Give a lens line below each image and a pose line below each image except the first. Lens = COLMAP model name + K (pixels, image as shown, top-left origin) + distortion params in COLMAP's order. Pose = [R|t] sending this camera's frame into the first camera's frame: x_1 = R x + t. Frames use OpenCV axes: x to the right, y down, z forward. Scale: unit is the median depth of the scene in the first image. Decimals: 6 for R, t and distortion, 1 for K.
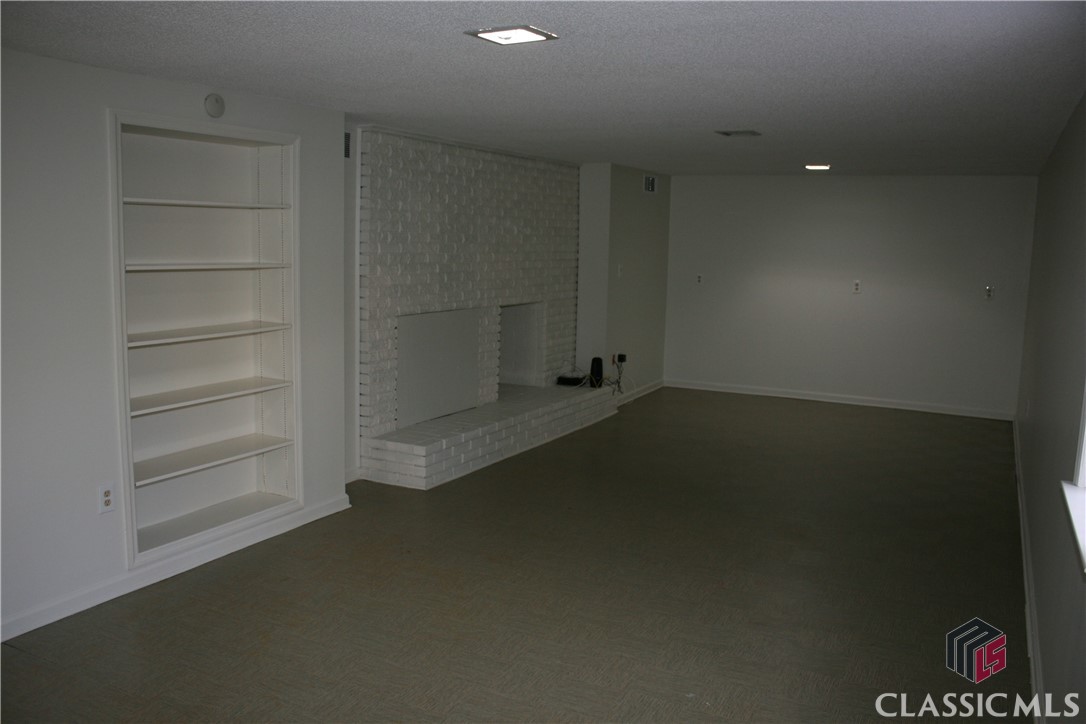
lens RADIAL K [[911.7, 0, 543.0], [0, 911.7, 362.0], [0, 0, 1]] dist [-0.169325, 0.166191]
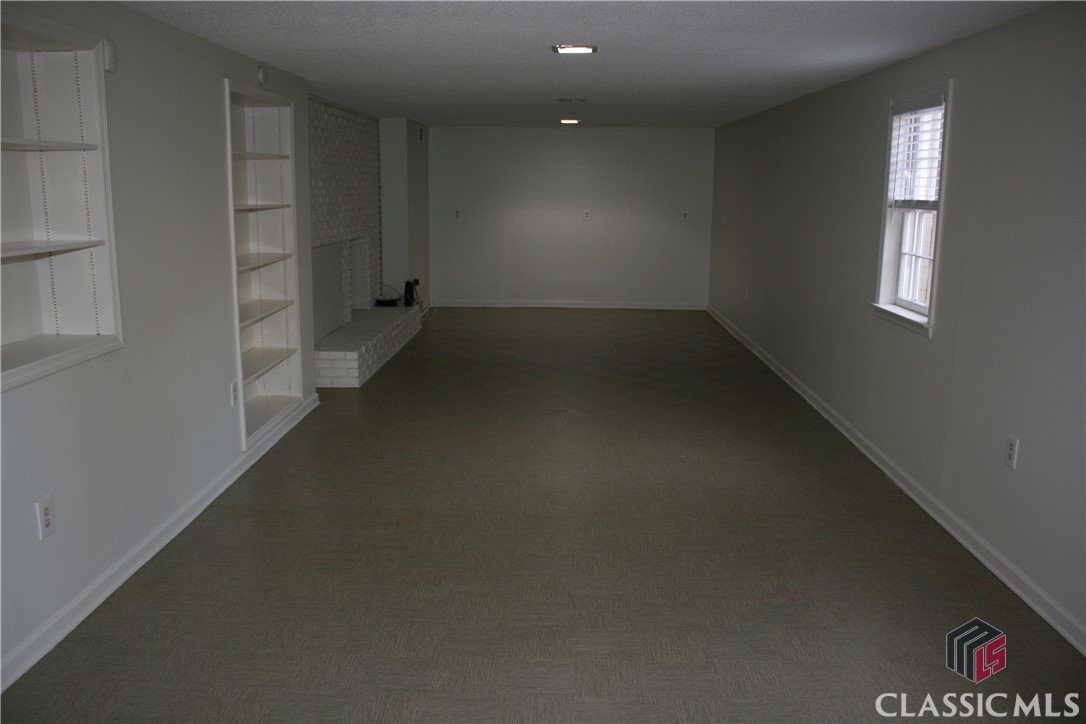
lens RADIAL K [[911.7, 0, 543.0], [0, 911.7, 362.0], [0, 0, 1]] dist [-0.169325, 0.166191]
pose [[0.901433, -0.096550, 0.422014, -0.332722], [0.069765, 0.994470, 0.078499, 0.021743], [-0.427260, -0.041319, 0.903184, -0.175737]]
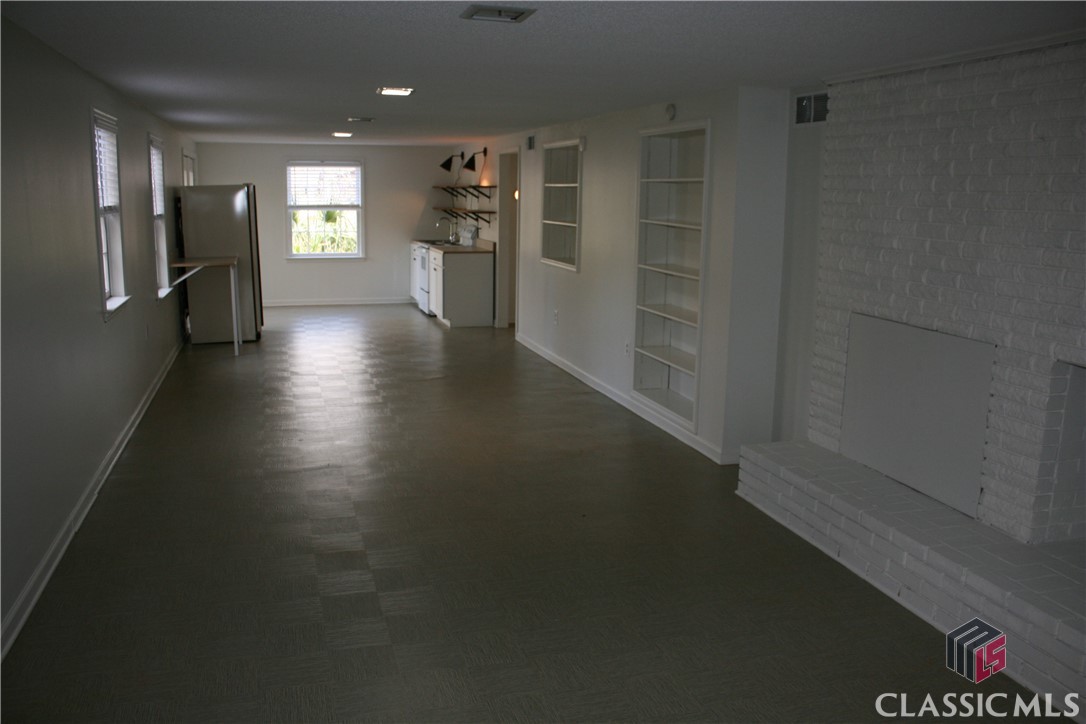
lens RADIAL K [[911.7, 0, 543.0], [0, 911.7, 362.0], [0, 0, 1]] dist [-0.169325, 0.166191]
pose [[-0.715983, 0.096844, -0.691368, 0.478519], [-0.129801, 0.954596, 0.268139, -0.152362], [0.685945, 0.281723, -0.670904, 1.131323]]
